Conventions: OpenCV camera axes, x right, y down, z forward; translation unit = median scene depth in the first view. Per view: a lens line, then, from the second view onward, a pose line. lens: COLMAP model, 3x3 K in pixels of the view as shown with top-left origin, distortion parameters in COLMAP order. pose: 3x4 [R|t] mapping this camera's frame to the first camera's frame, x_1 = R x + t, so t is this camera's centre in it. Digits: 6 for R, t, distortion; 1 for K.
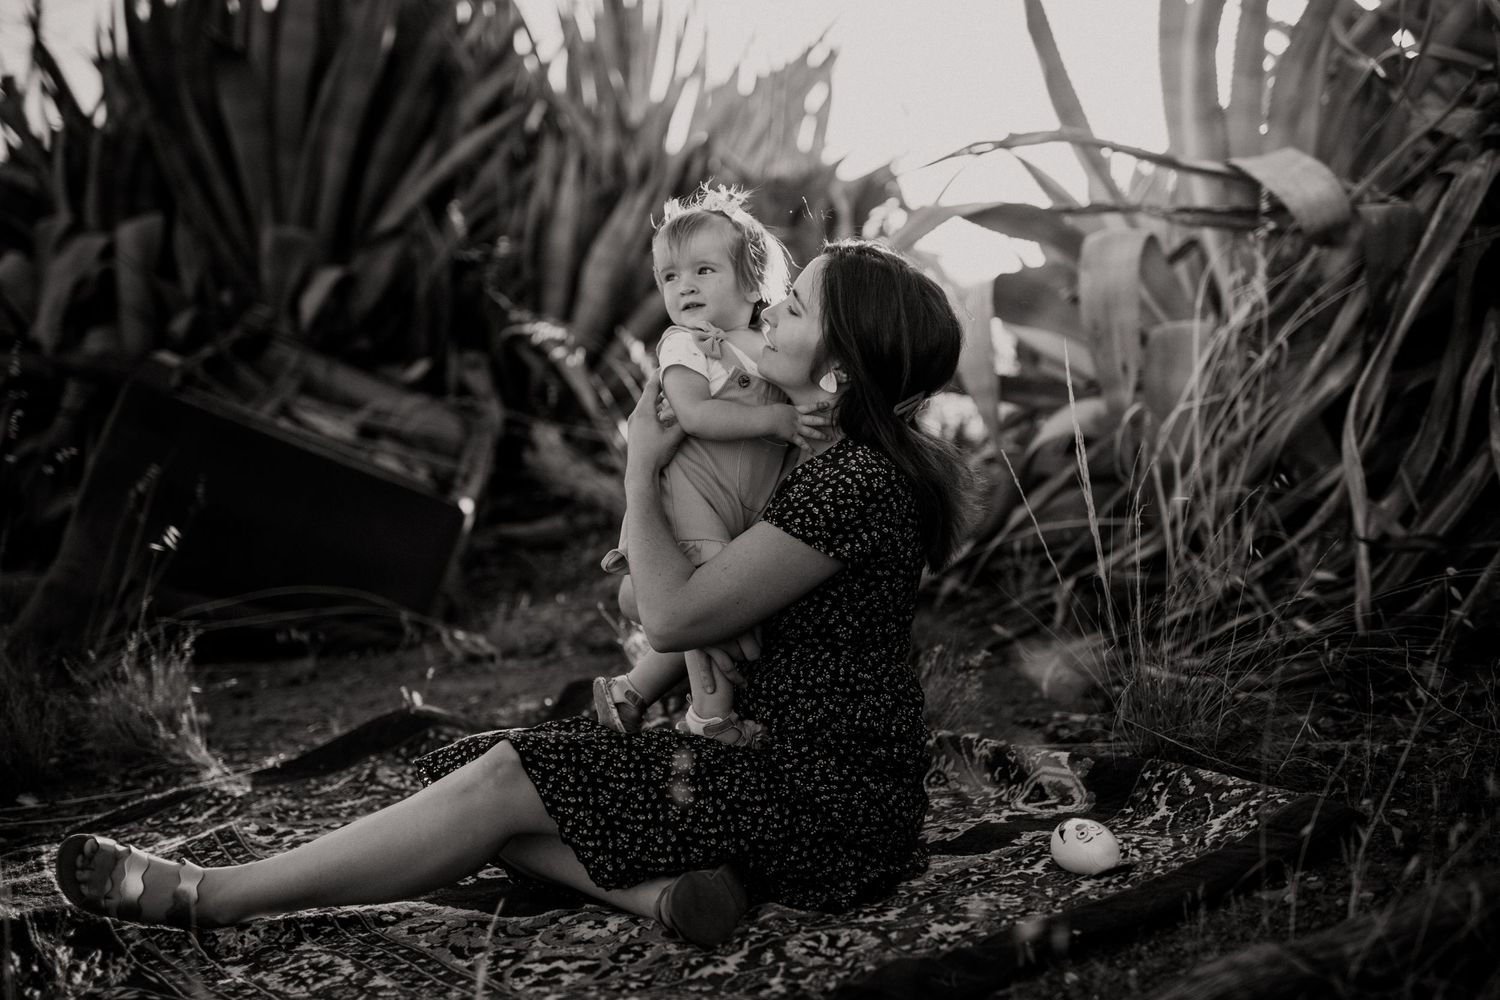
lens RADIAL K [[2138.3, 0, 734.7], [0, 2138.3, 477.9], [0, 0, 1]] dist [0.054120, 0.000000]
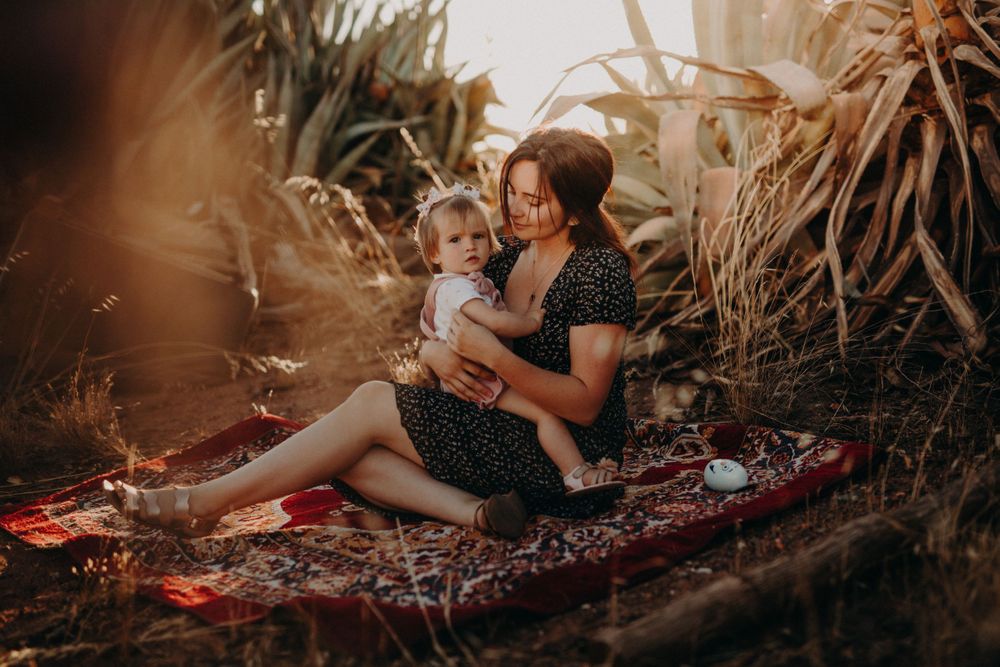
lens RADIAL K [[1425.5, 0, 495.5], [0, 1425.5, 323.4], [0, 0, 1]] dist [0.054120, 0.000000]
pose [[0.993277, -0.019053, 0.114187, -0.089357], [0.016151, 0.999524, 0.026289, 0.013737], [-0.114634, -0.024268, 0.993111, -0.052217]]
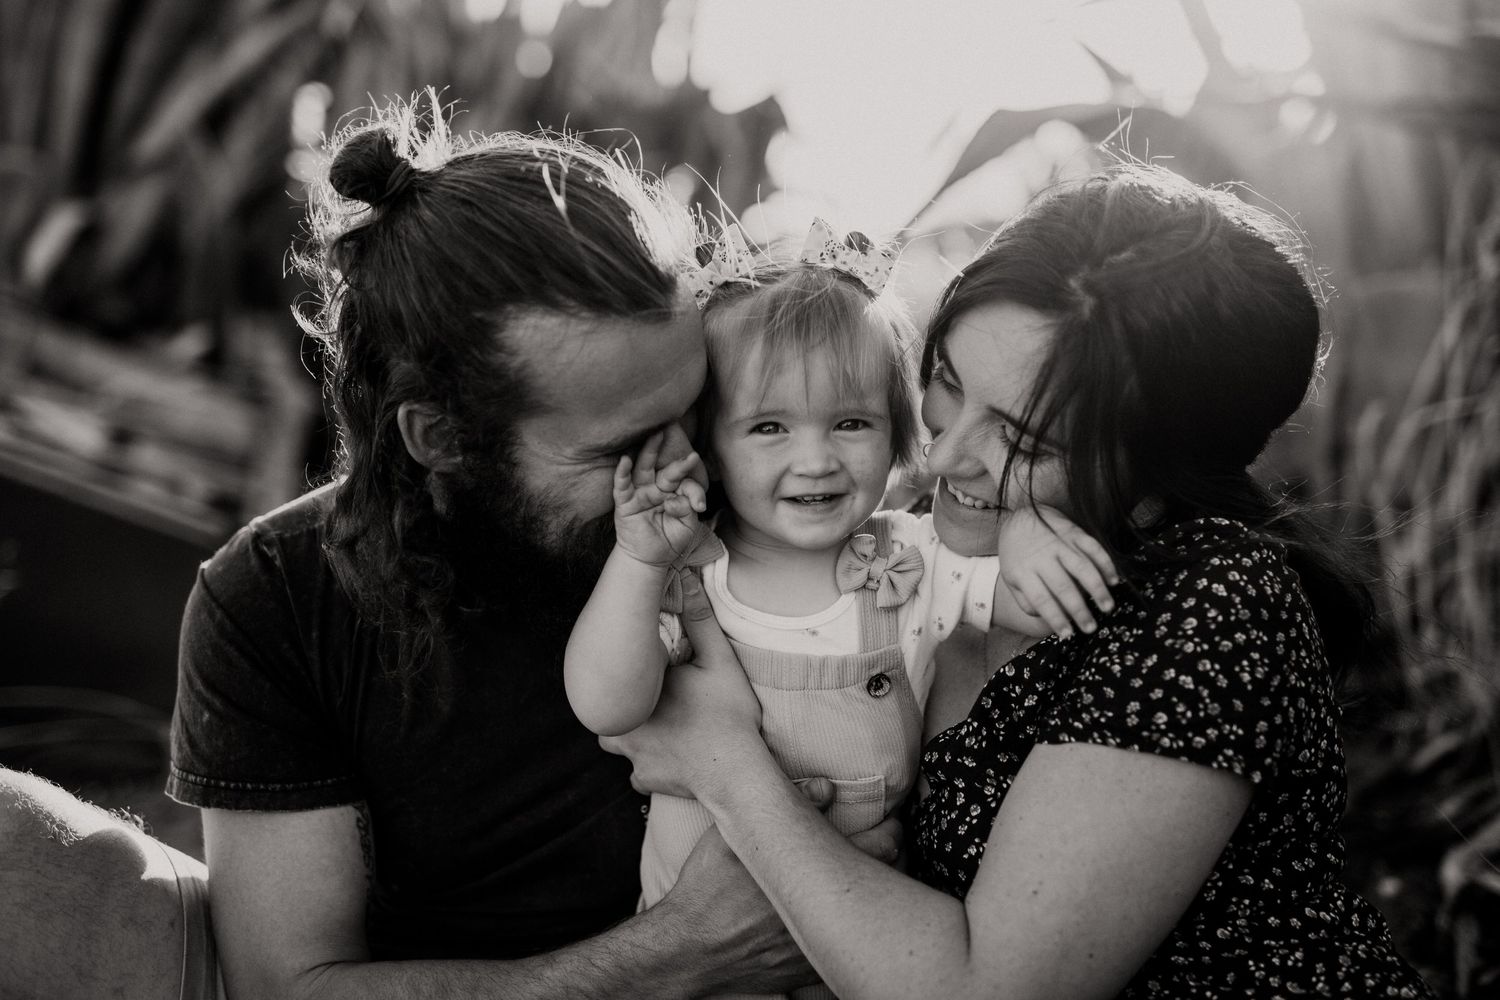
lens RADIAL K [[2138.3, 0, 738.5], [0, 2138.3, 485.4], [0, 0, 1]] dist [0.054120, 0.000000]
pose [[0.994098, -0.002170, 0.108466, -0.064246], [-0.000729, 0.999644, 0.026677, -0.035167], [-0.108486, -0.026599, 0.993742, 0.379440]]
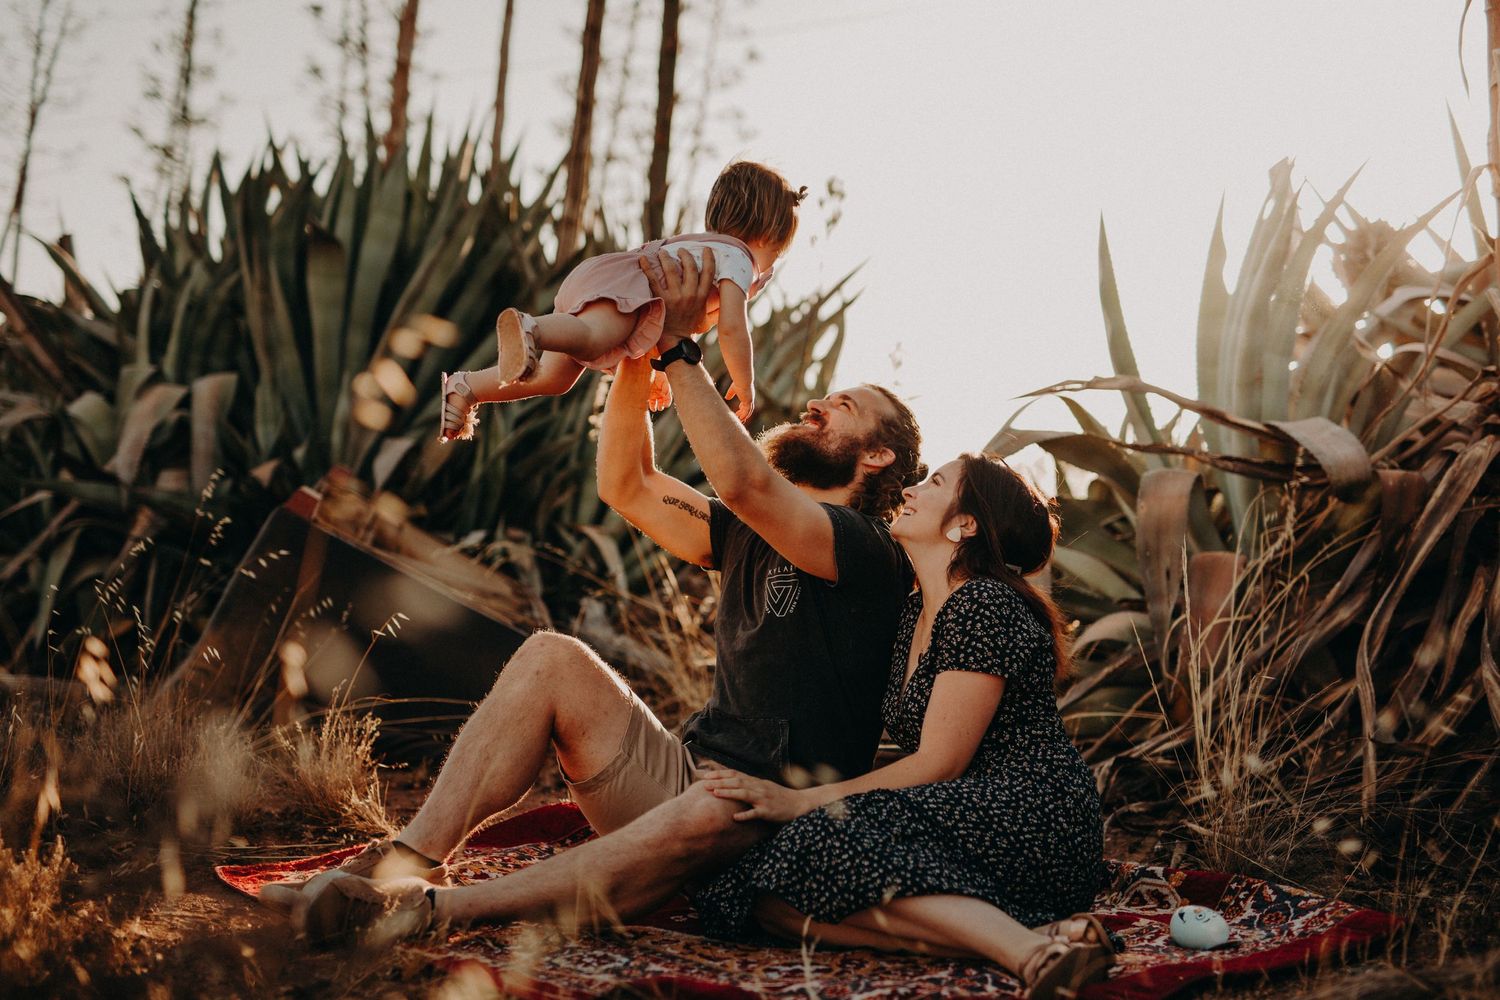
lens RADIAL K [[2138.3, 0, 742.3], [0, 2138.3, 497.0], [0, 0, 1]] dist [0.054120, 0.000000]
pose [[0.992166, 0.110539, 0.058201, -0.130525], [-0.103804, 0.988693, -0.108217, 0.055572], [-0.069505, 0.101328, 0.992422, -0.165048]]
